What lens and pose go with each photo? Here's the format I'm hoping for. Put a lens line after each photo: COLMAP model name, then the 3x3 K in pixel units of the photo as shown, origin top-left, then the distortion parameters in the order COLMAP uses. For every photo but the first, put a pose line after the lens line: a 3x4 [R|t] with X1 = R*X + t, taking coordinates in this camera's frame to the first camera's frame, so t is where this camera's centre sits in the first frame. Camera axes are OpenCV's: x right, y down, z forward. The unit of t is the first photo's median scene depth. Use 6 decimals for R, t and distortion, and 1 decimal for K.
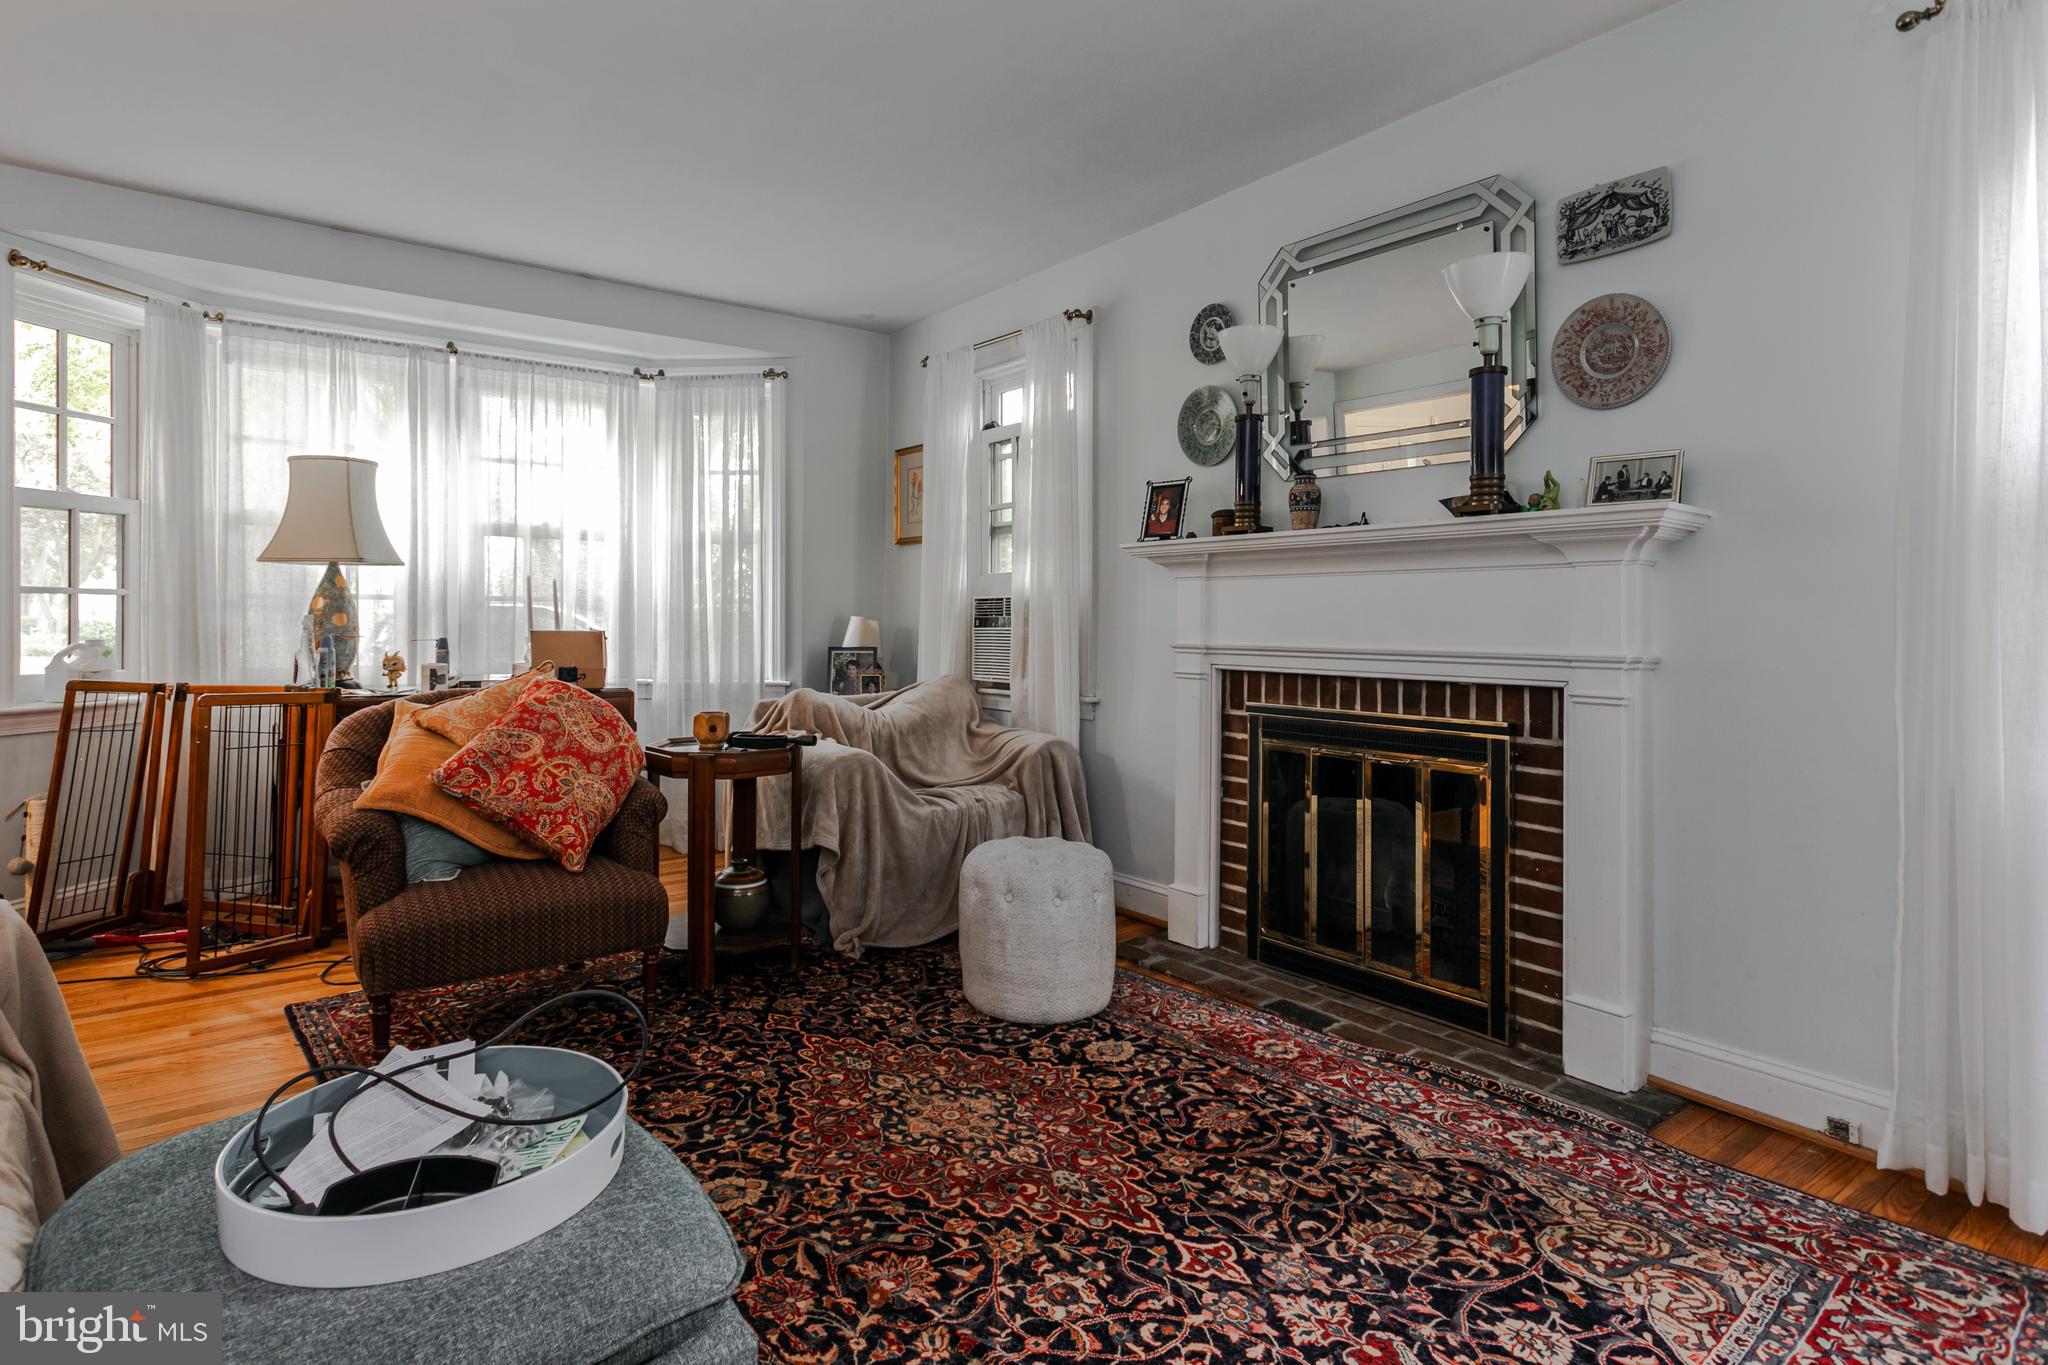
lens RADIAL K [[984.6, 0, 936.4], [0, 984.6, 614.7], [0, 0, 1]] dist [-0.002232, 0.003093]
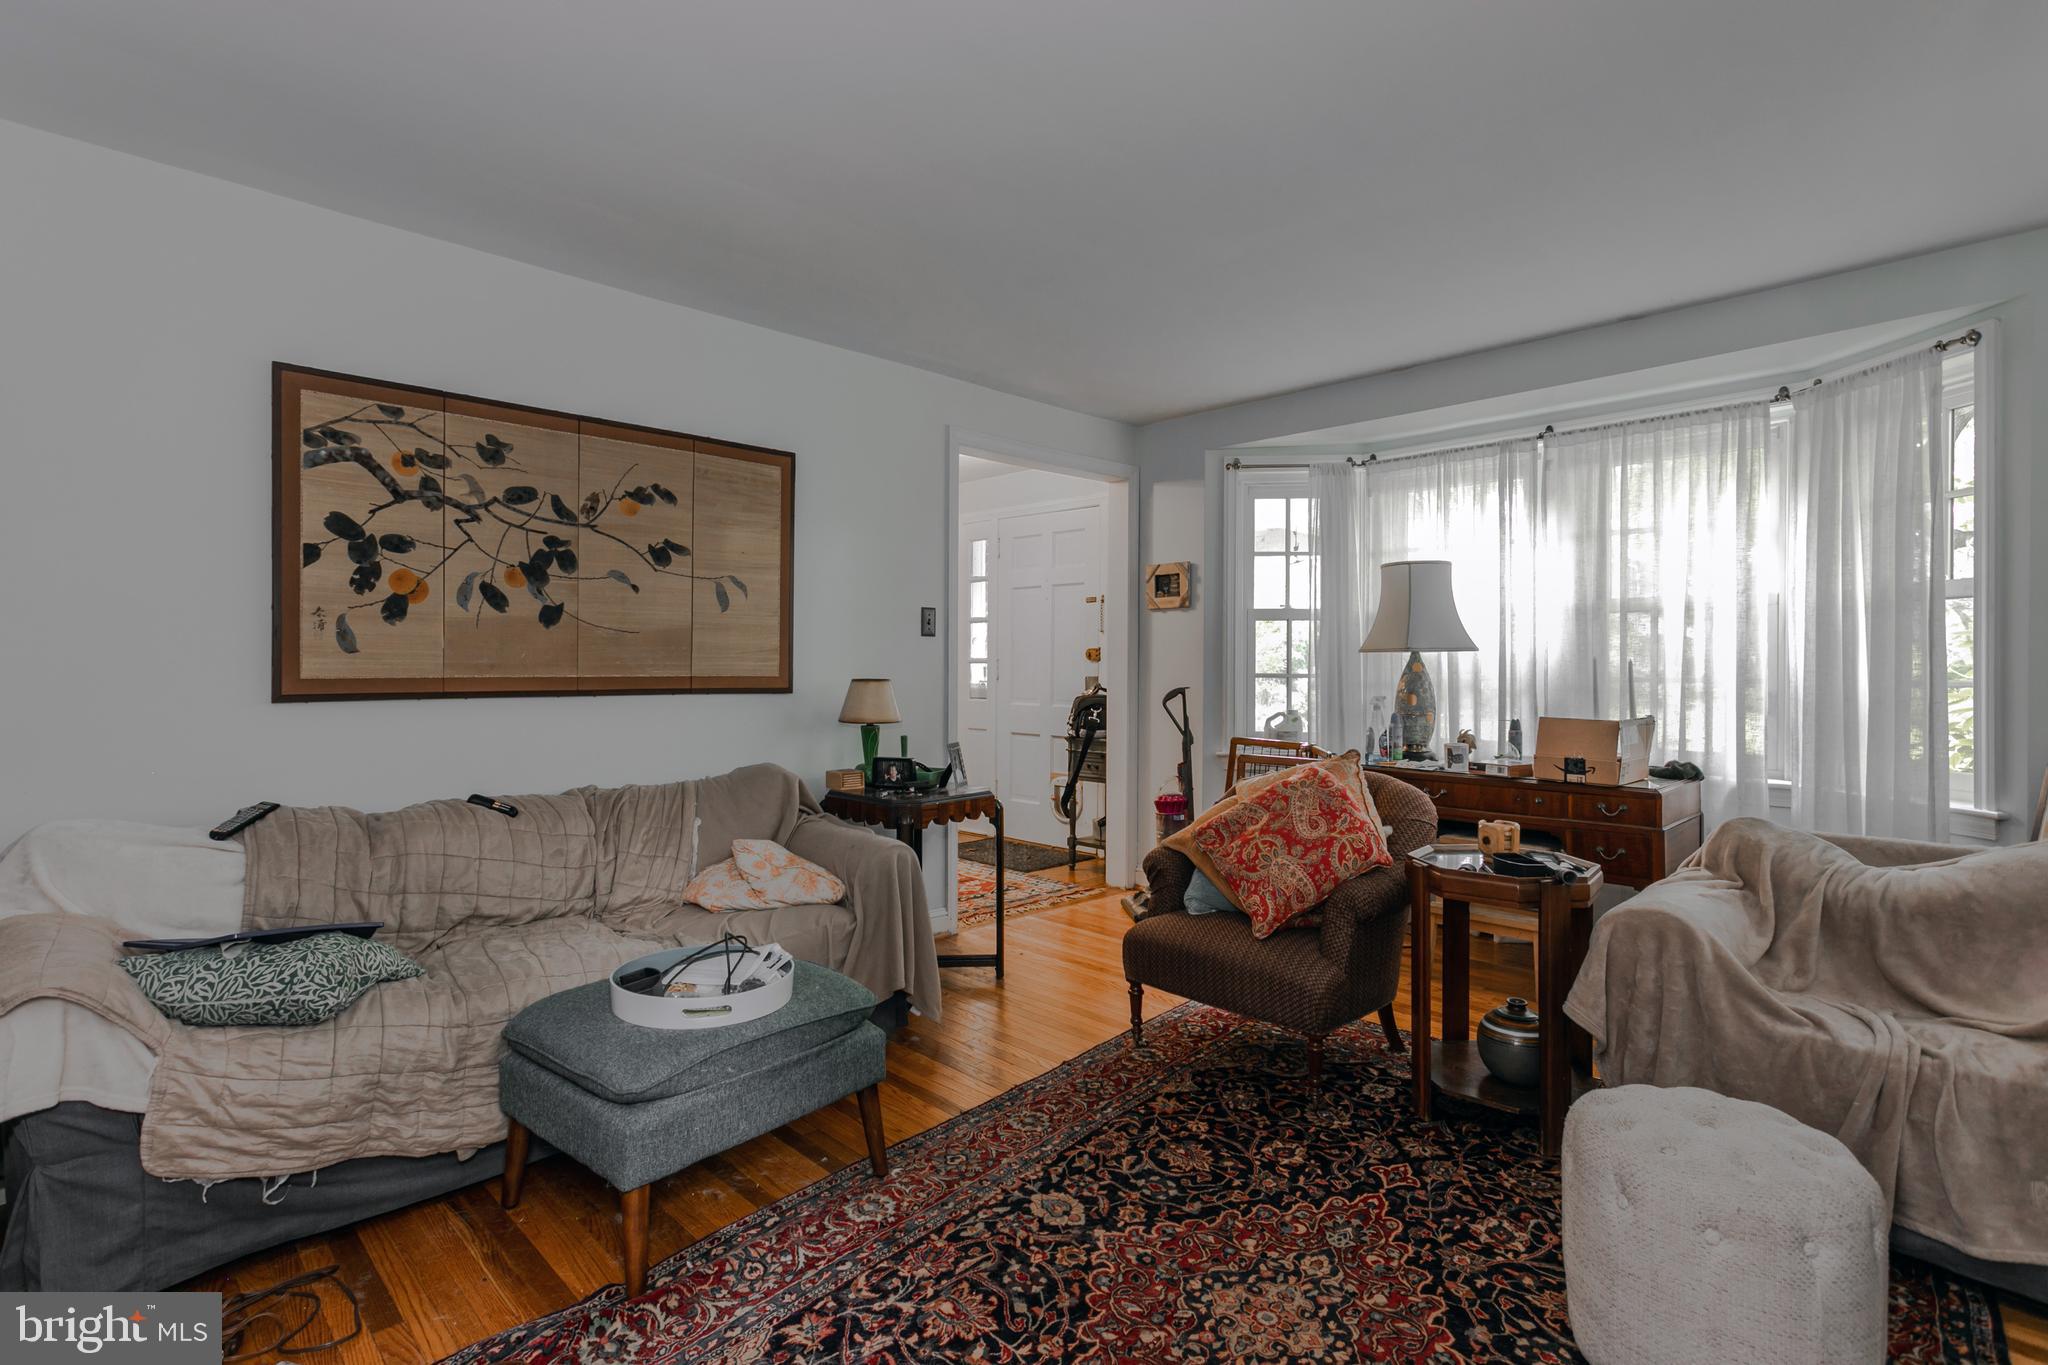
lens RADIAL K [[984.6, 0, 1074.5], [0, 984.6, 667.4], [0, 0, 1]] dist [-0.002232, 0.003093]
pose [[0.212161, -0.000879, -0.977234, 0.653617], [-0.003606, 0.999992, -0.001682, -0.043462], [0.977228, 0.003881, 0.212156, 0.524184]]
